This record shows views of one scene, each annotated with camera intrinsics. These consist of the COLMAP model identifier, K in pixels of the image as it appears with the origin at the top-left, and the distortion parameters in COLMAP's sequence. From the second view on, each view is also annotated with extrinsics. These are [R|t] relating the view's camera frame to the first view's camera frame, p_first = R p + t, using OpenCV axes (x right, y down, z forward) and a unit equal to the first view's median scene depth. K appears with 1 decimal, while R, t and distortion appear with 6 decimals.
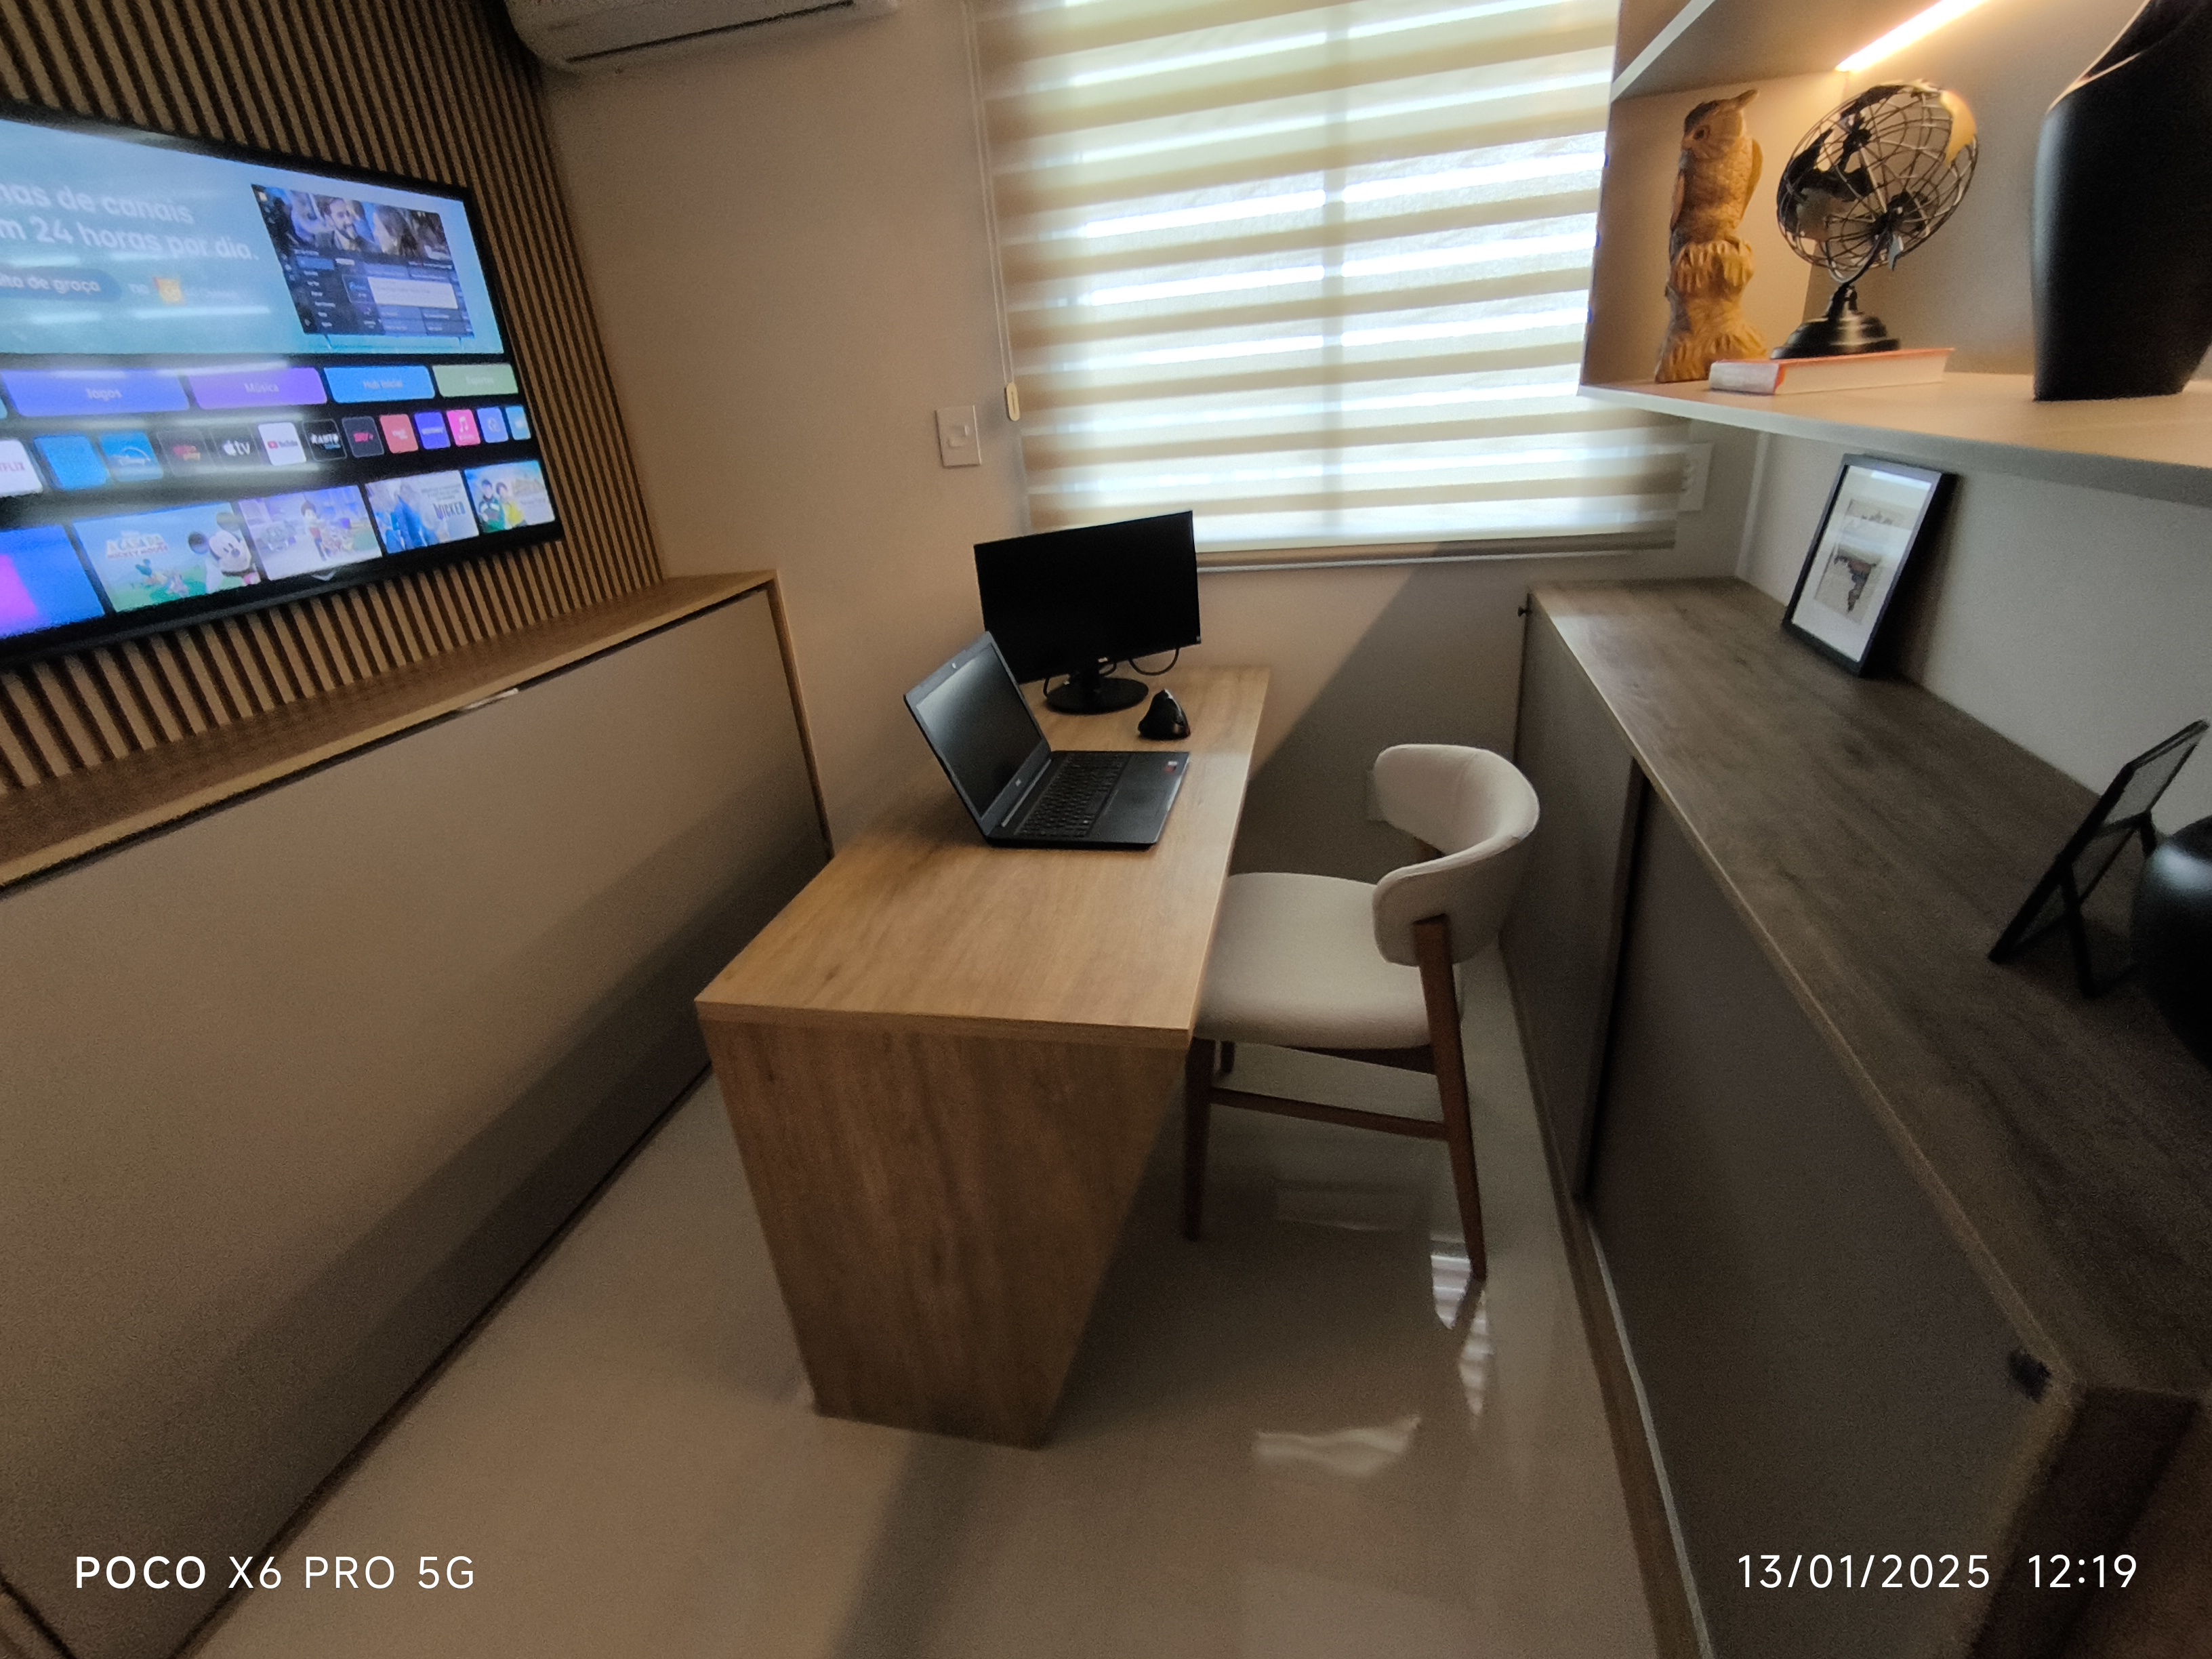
lens RADIAL K [[987.6, 0, 1088.1], [0, 987.6, 822.8], [0, 0, 1]] dist [-0.024946, 0.006668]
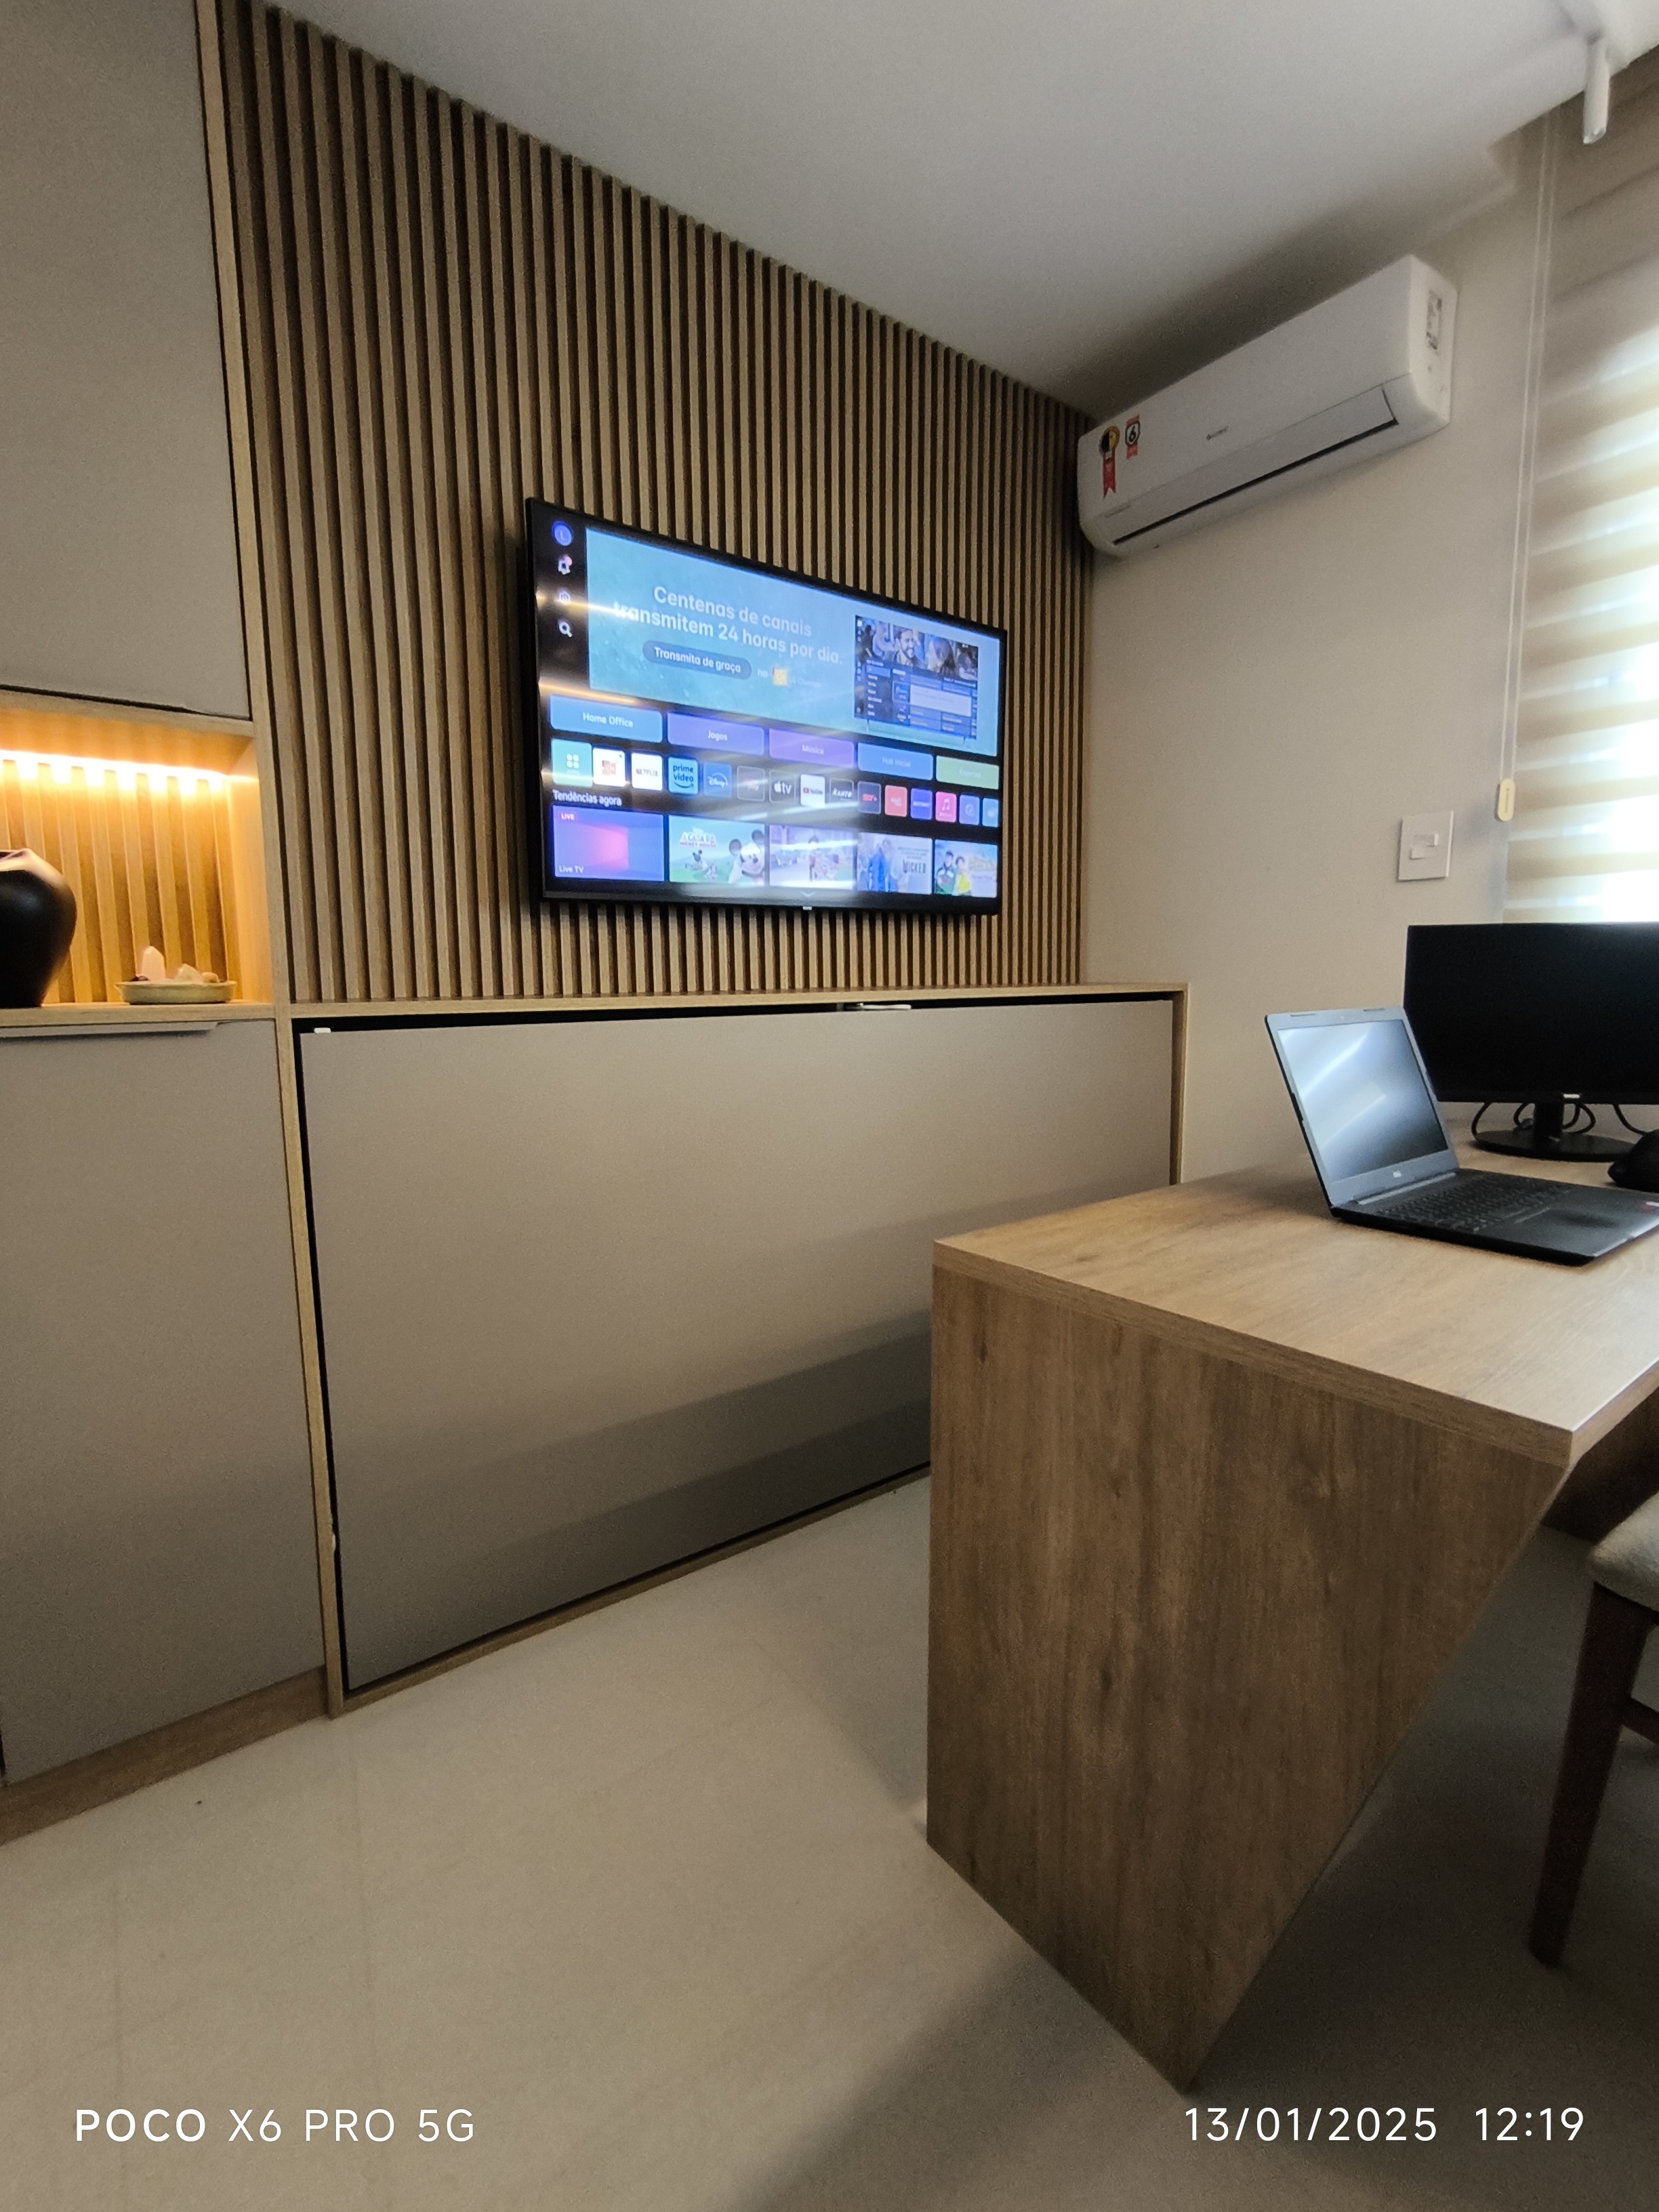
lens RADIAL K [[987.6, 0, 829.5], [0, 987.6, 1090.0], [0, 0, 1]] dist [-0.024946, 0.006668]
pose [[0.765190, 0.164311, -0.622484, 0.053295], [-0.319217, 0.936492, -0.145201, 0.146355], [0.559093, 0.309814, 0.769045, 0.126685]]
